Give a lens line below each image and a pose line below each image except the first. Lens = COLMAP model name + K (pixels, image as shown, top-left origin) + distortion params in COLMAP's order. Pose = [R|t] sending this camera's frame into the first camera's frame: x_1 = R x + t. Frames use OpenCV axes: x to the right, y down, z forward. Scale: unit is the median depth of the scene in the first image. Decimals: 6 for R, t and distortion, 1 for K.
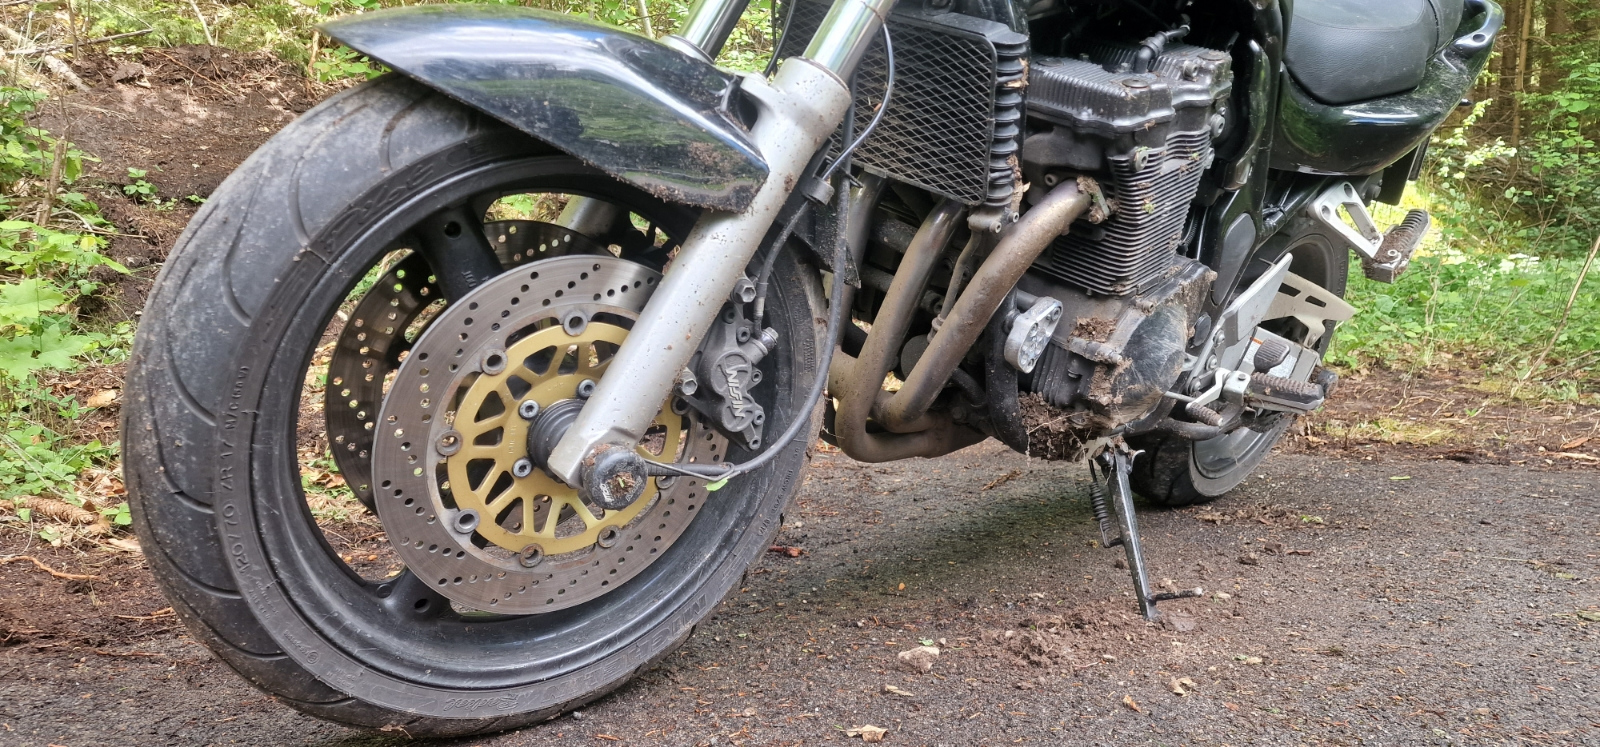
lens RADIAL K [[1094.1, 0, 800.0], [0, 1094.1, 373.5], [0, 0, 1]] dist [0.103799, -0.099174]
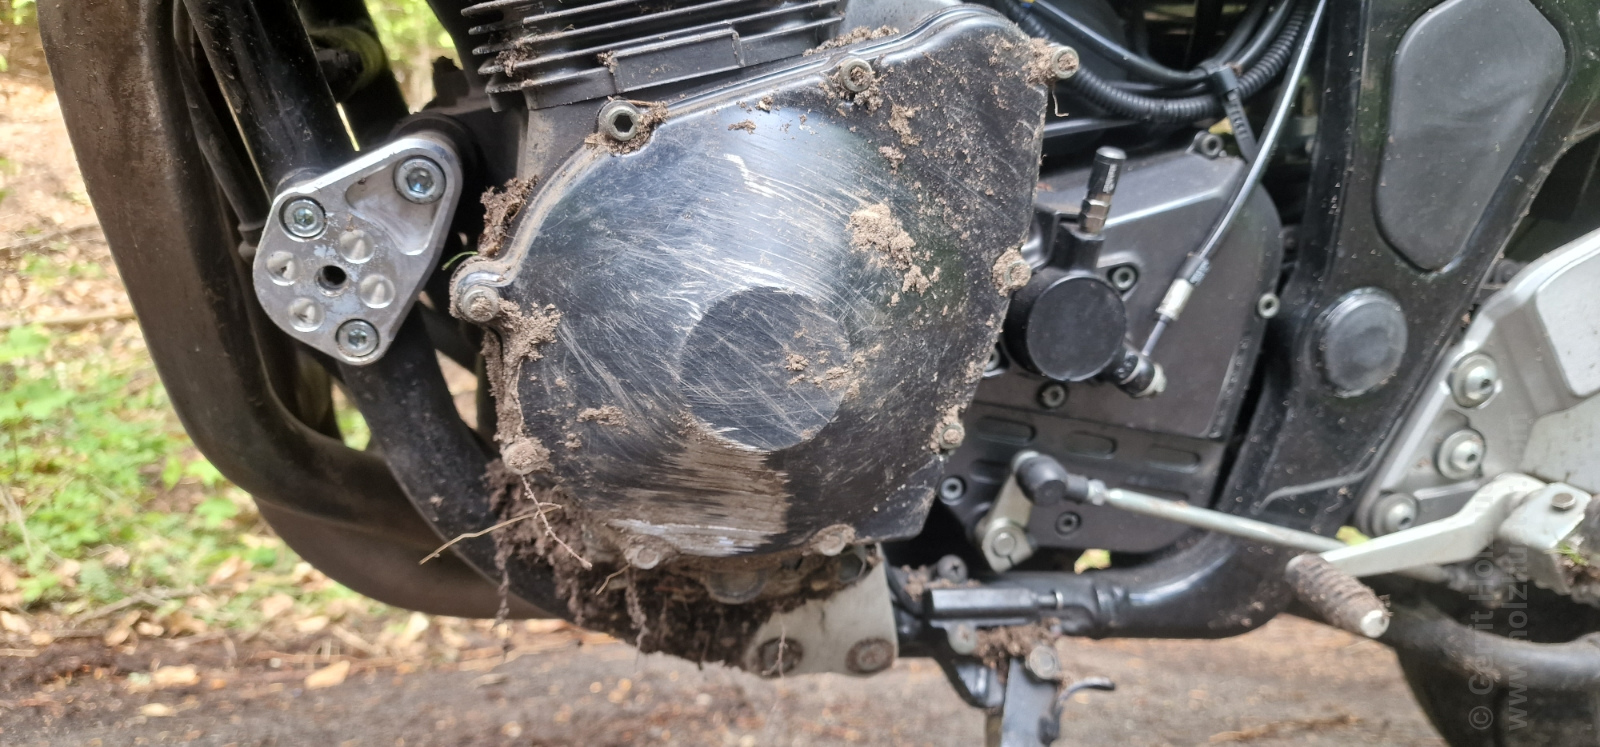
lens RADIAL K [[1094.1, 0, 800.0], [0, 1094.1, 373.5], [0, 0, 1]] dist [0.103799, -0.099174]
pose [[0.859027, 0.013653, -0.511748, 0.586398], [-0.084305, 0.989769, -0.115110, 0.035045], [0.504940, 0.142026, 0.851390, 0.952866]]
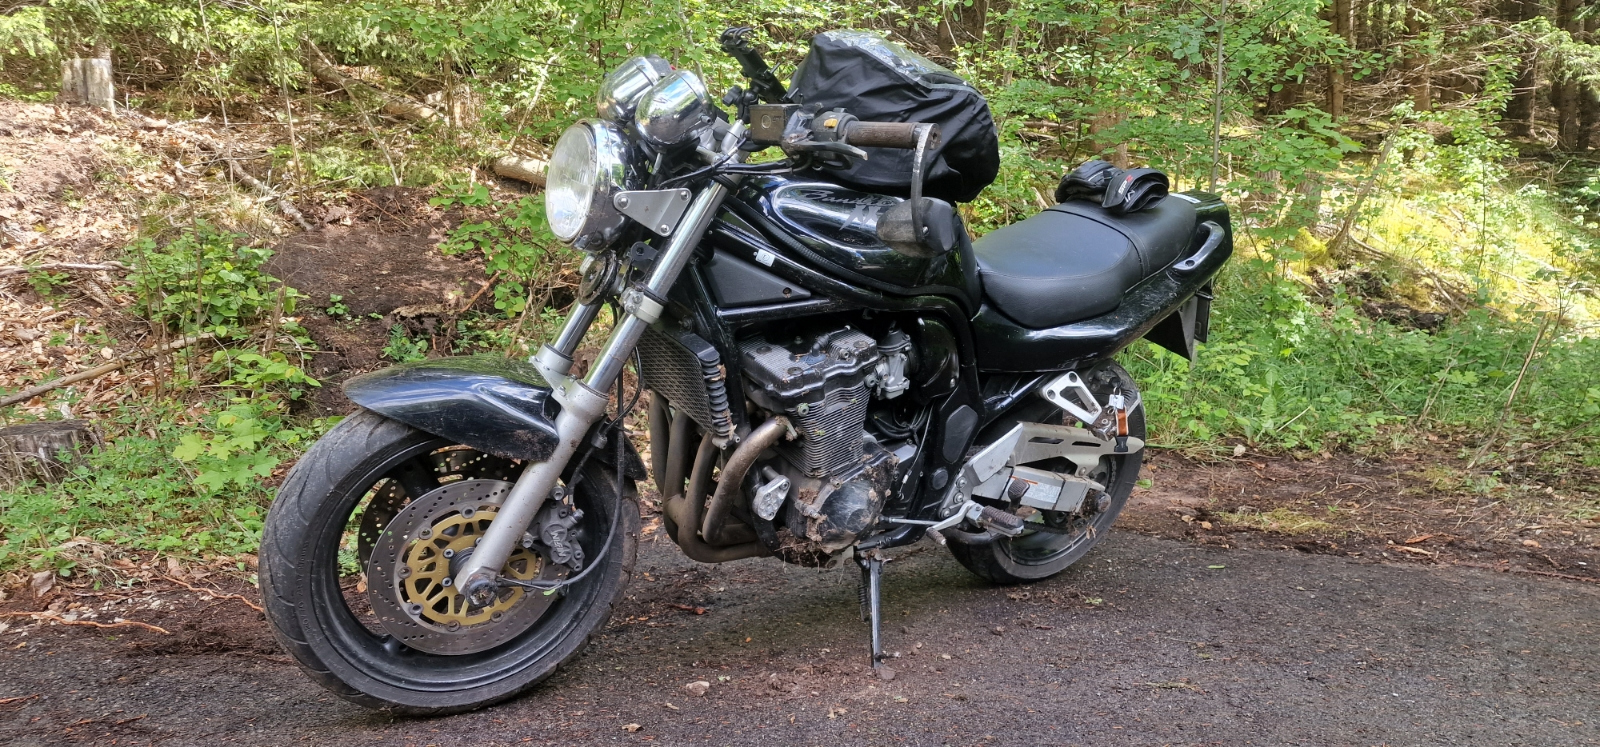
lens RADIAL K [[1094.1, 0, 800.0], [0, 1094.1, 373.5], [0, 0, 1]] dist [0.103799, -0.099174]
pose [[0.985346, 0.011849, -0.170155, 0.645131], [-0.013546, 0.999869, -0.008819, -0.254872], [0.170029, 0.010994, 0.985378, -0.784168]]
